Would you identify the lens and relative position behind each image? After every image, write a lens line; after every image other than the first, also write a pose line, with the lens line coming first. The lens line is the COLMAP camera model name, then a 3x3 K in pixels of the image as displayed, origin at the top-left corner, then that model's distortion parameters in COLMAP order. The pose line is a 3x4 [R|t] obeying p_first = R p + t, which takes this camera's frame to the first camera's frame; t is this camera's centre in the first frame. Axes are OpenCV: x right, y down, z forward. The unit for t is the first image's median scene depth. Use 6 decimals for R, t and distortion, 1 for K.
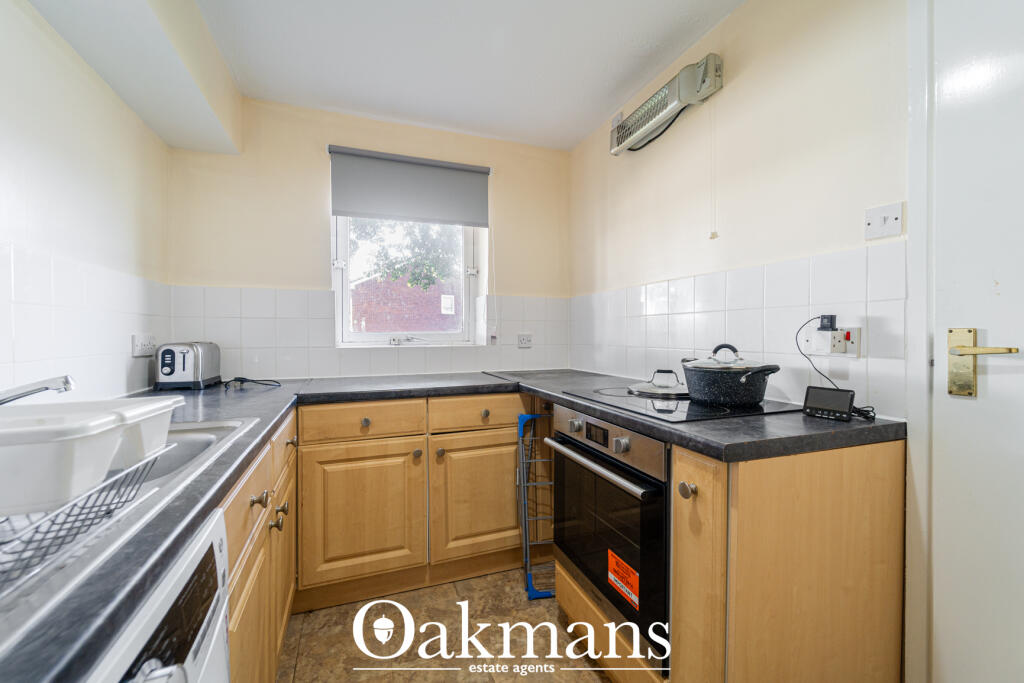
lens RADIAL K [[412.8, 0, 506.8], [0, 412.8, 334.6], [0, 0, 1]] dist [0.002199, -0.003046]
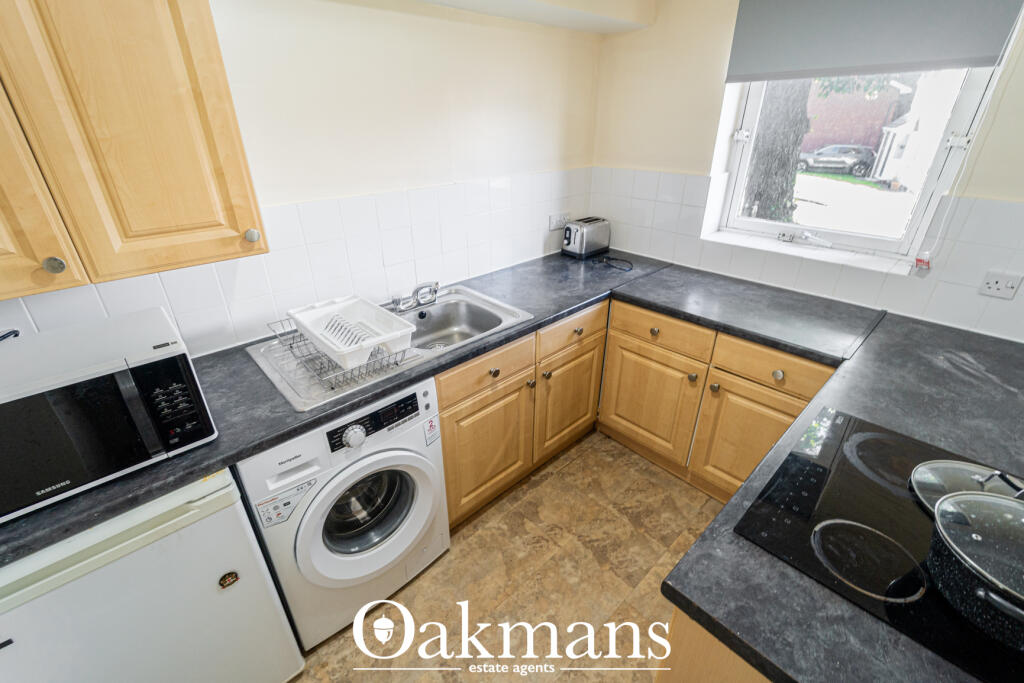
lens RADIAL K [[440.1, 0, 506.0], [0, 440.1, 333.2], [0, 0, 1]] dist [-0.001075, -0.000170]
pose [[0.383531, 0.408388, -0.828325, 0.462532], [0.008322, 0.895350, 0.445286, -0.297682], [0.923491, -0.177674, 0.339996, 0.228779]]
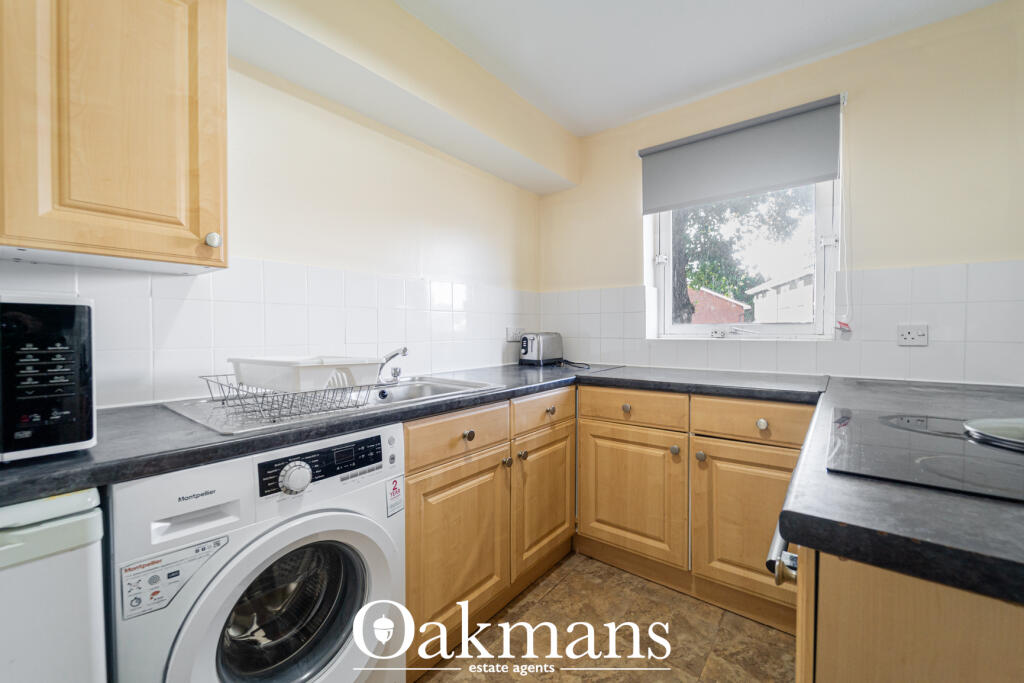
lens RADIAL K [[412.8, 0, 506.8], [0, 412.8, 334.6], [0, 0, 1]] dist [0.002199, -0.003046]
pose [[0.516144, 0.013460, -0.856396, 0.401940], [0.004555, 0.999819, 0.018460, -0.000694], [0.856490, -0.013429, 0.515989, 0.175094]]
